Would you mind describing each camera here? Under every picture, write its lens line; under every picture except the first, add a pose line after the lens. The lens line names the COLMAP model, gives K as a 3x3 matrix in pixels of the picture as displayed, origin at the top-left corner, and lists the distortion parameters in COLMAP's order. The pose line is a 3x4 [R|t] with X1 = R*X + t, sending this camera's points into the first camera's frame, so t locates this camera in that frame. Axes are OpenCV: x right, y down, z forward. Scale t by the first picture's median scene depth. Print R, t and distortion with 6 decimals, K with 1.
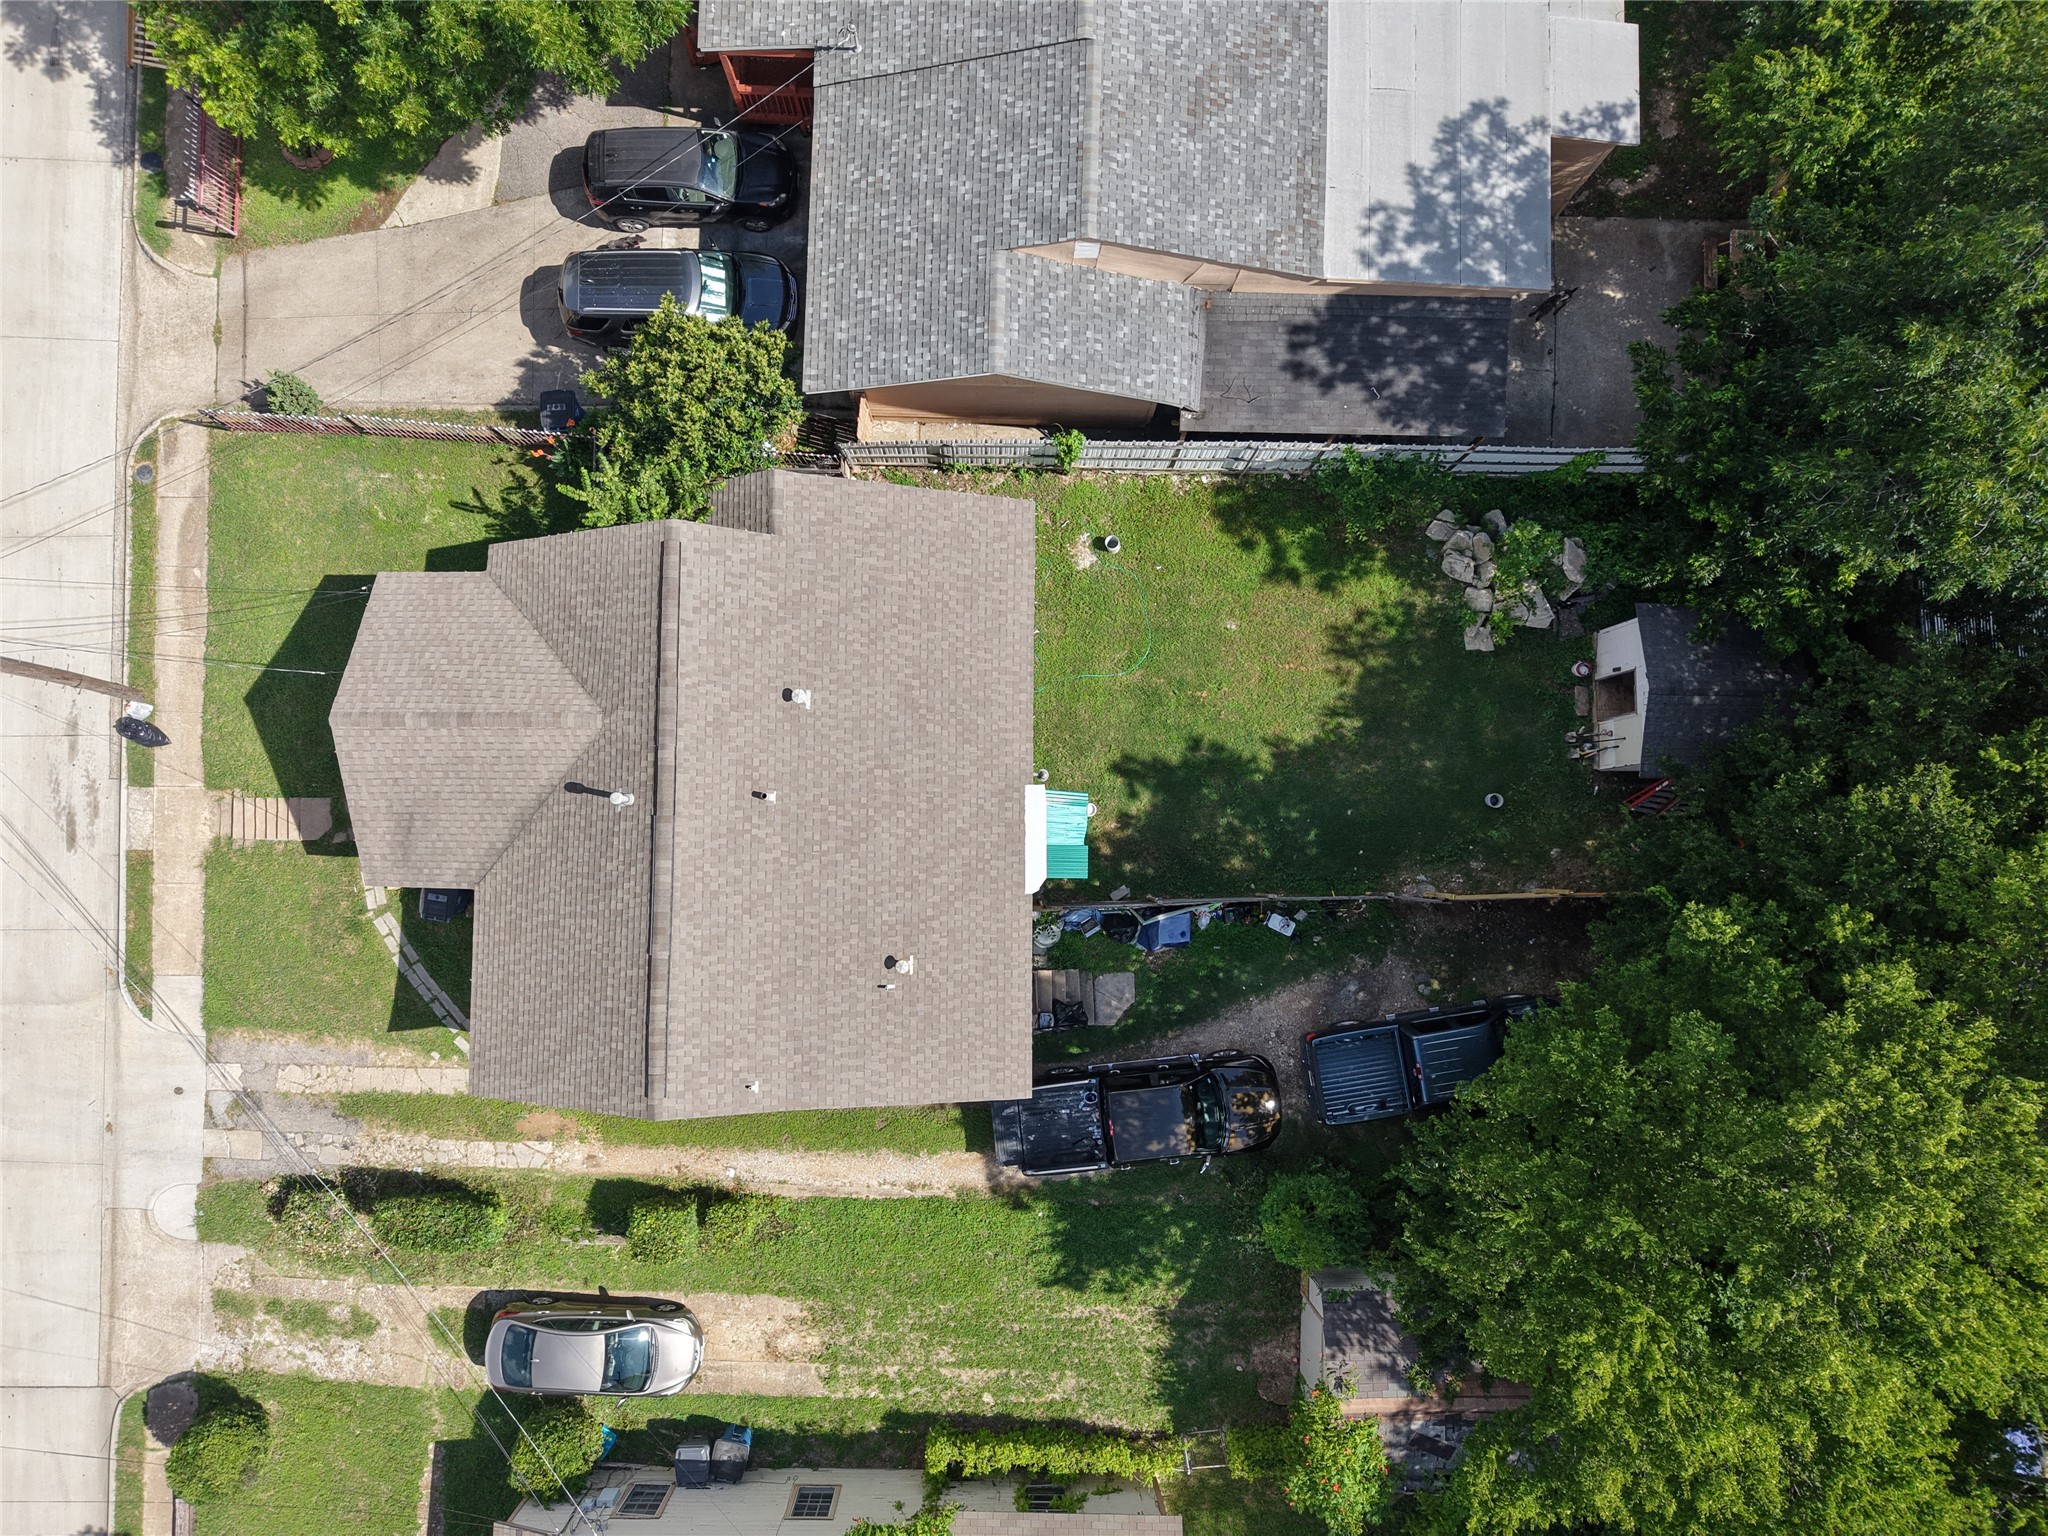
lens RADIAL K [[1369.0, 0, 1019.9], [0, 1369.0, 772.9], [0, 0, 1]] dist [0.016207, -0.013238]
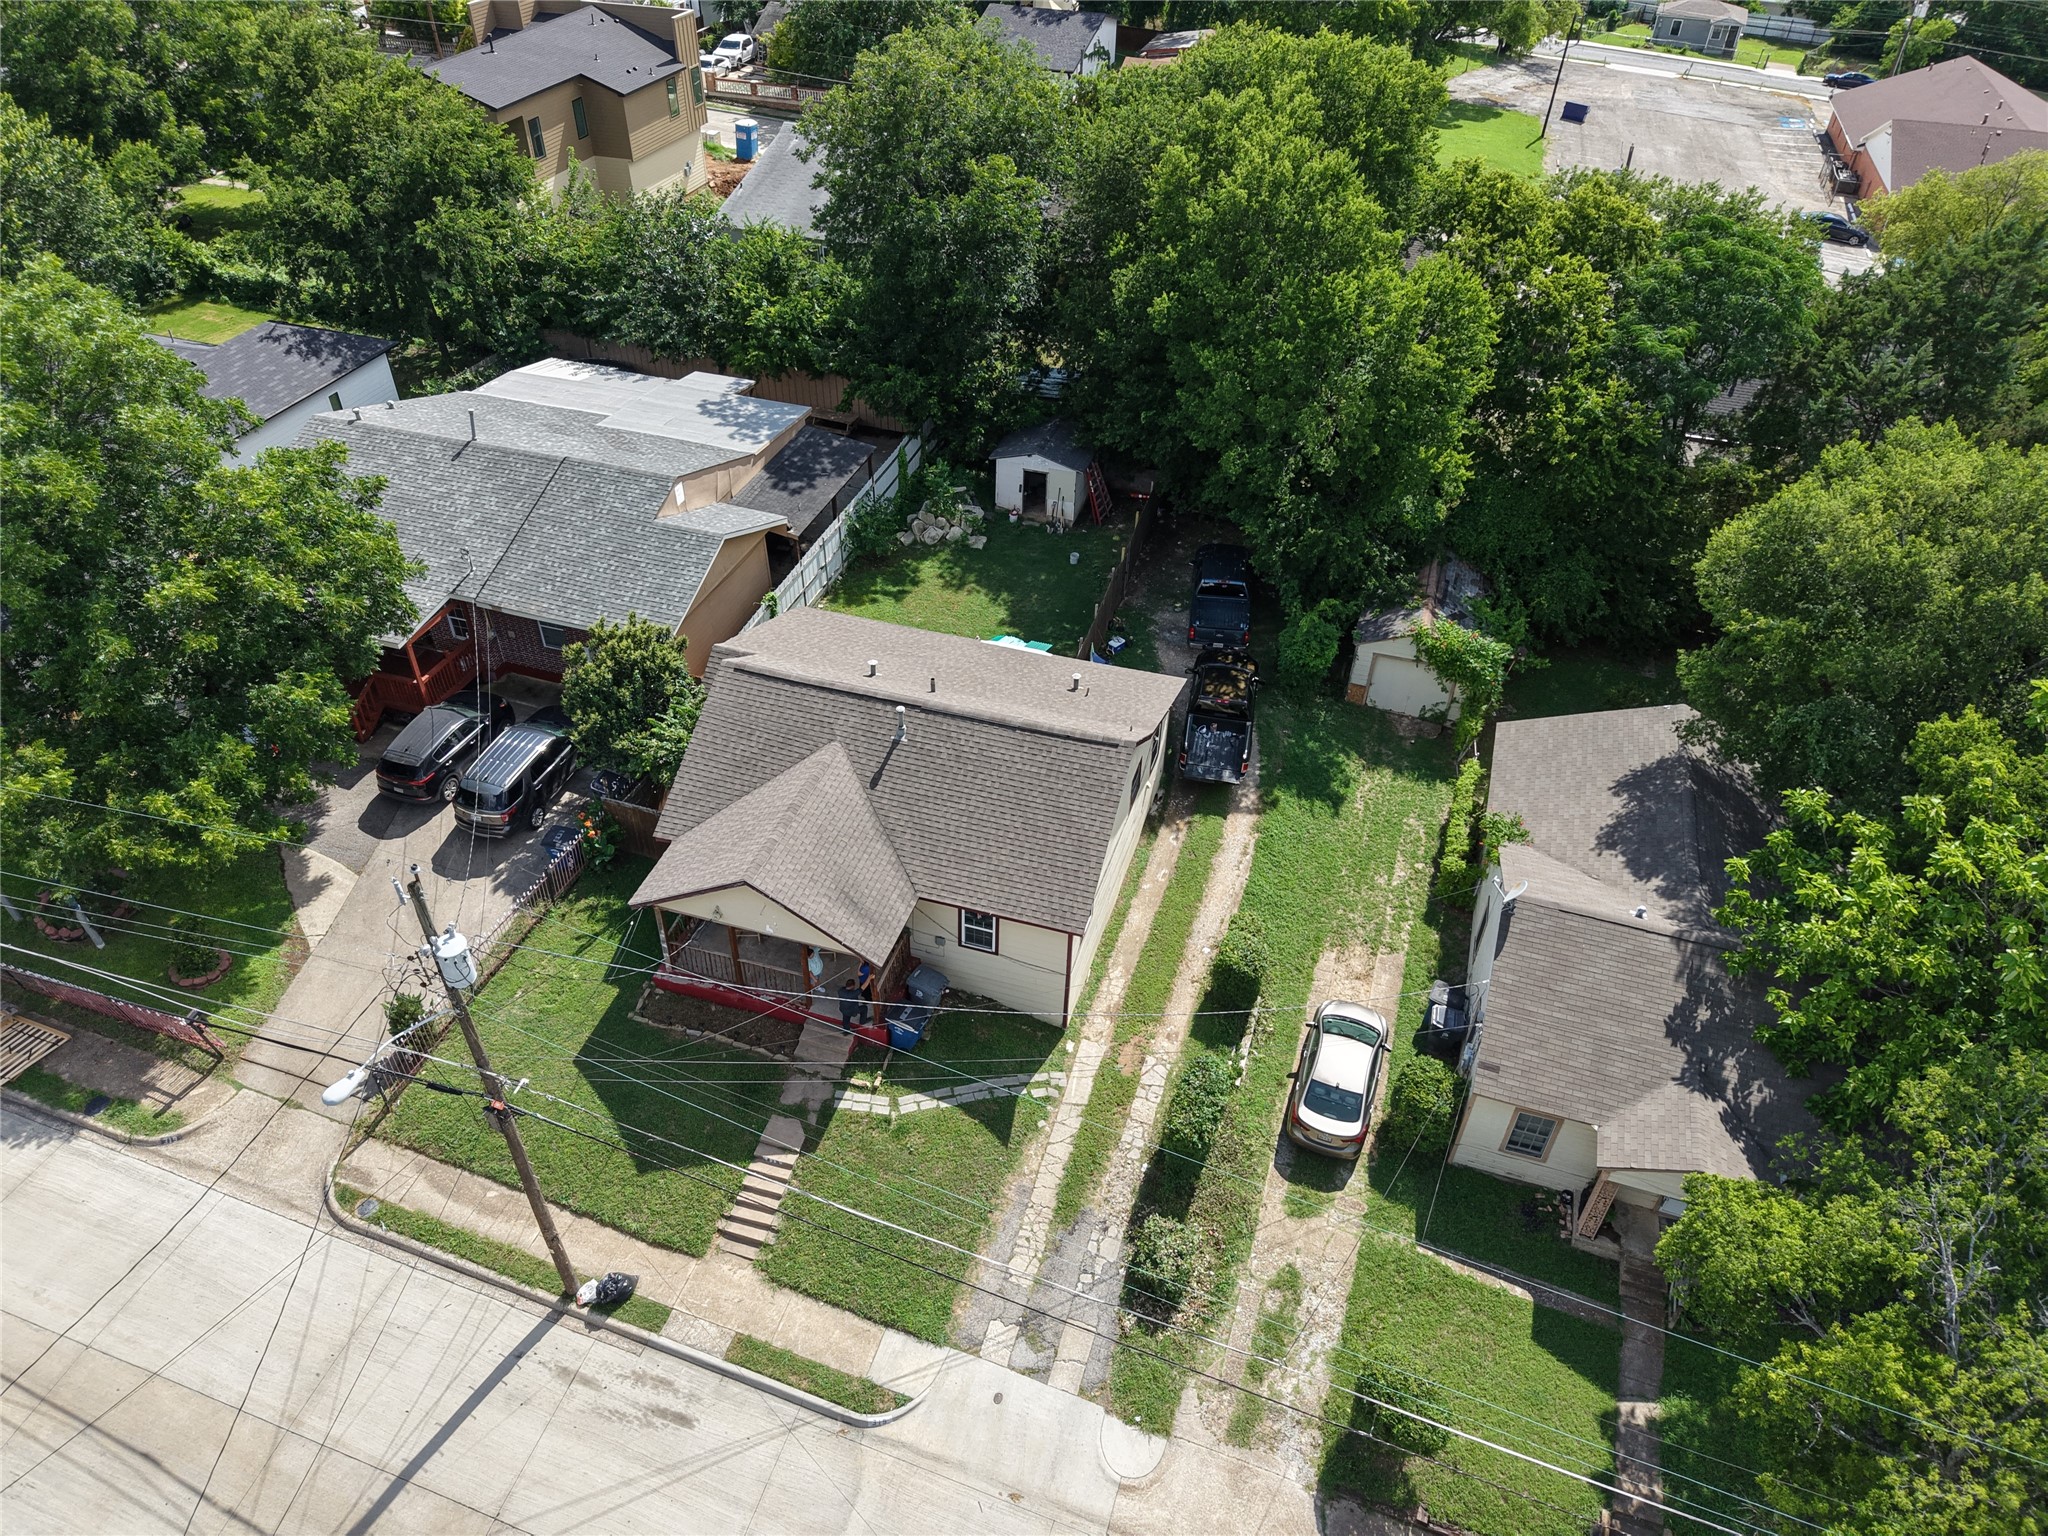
lens RADIAL K [[1369.0, 0, 1019.9], [0, 1369.0, 772.9], [0, 0, 1]] dist [0.016207, -0.013238]
pose [[0.293389, -0.623861, 0.724376, -1.026319], [0.952944, 0.251322, -0.169515, 0.302079], [-0.076298, 0.740024, 0.668239, 0.115065]]
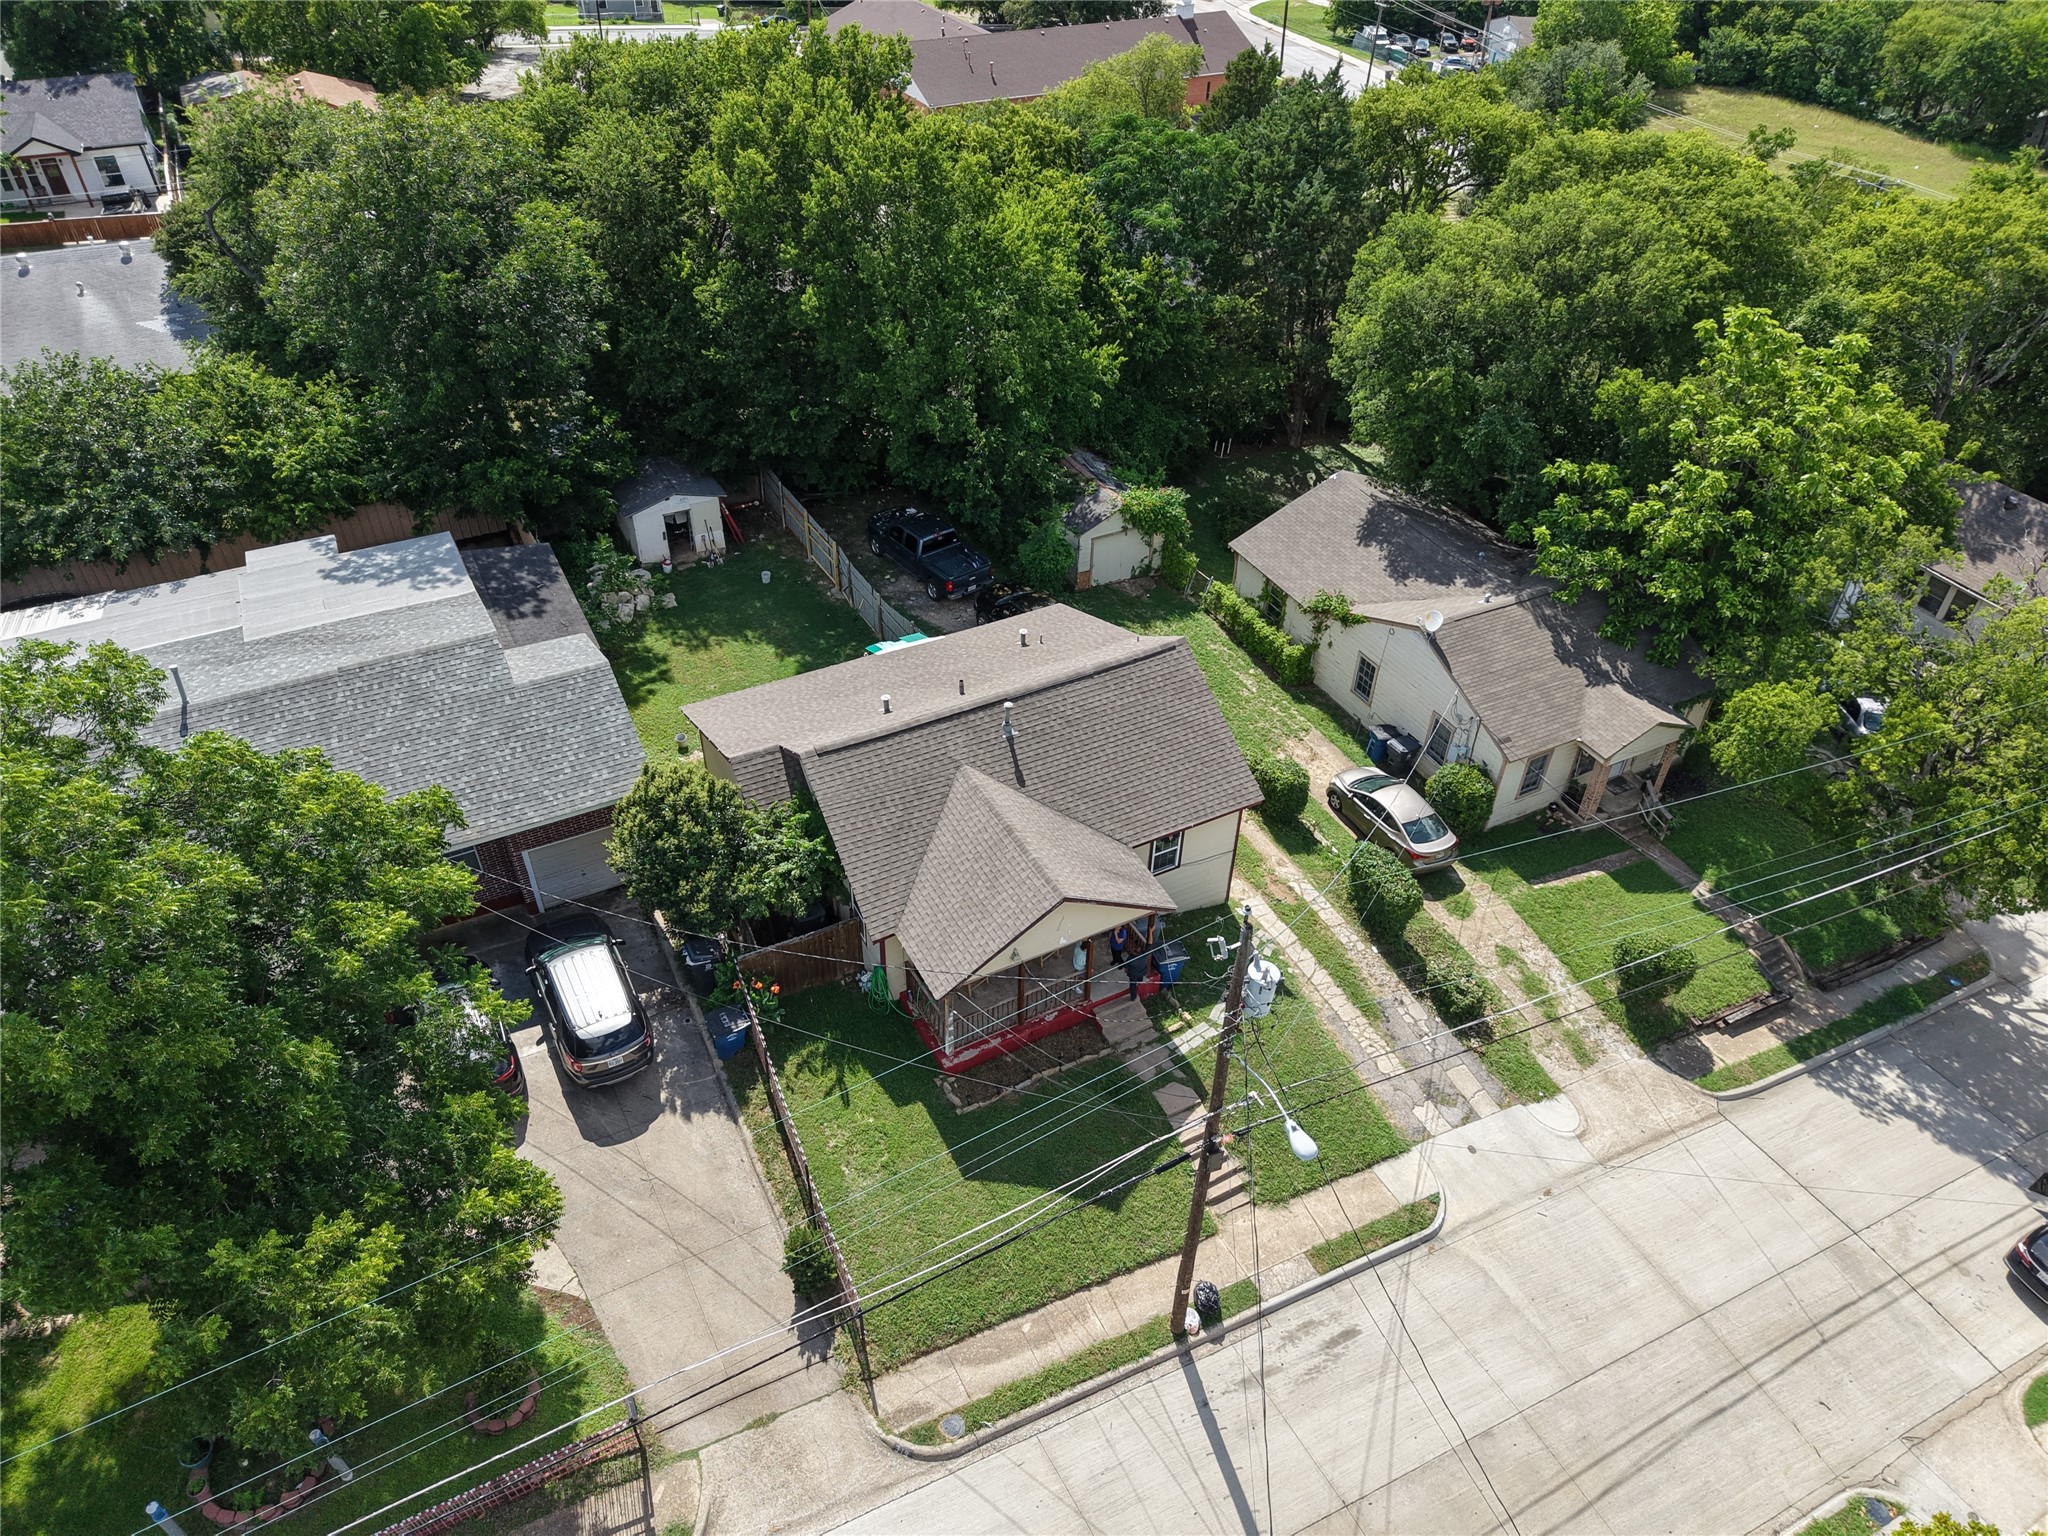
lens RADIAL K [[1369.0, 0, 1019.9], [0, 1369.0, 772.9], [0, 0, 1]] dist [0.016207, -0.013238]
pose [[-0.471868, -0.579898, 0.664122, -1.004044], [0.877298, -0.233909, 0.419088, -0.450196], [-0.087684, 0.780388, 0.619118, 0.170023]]
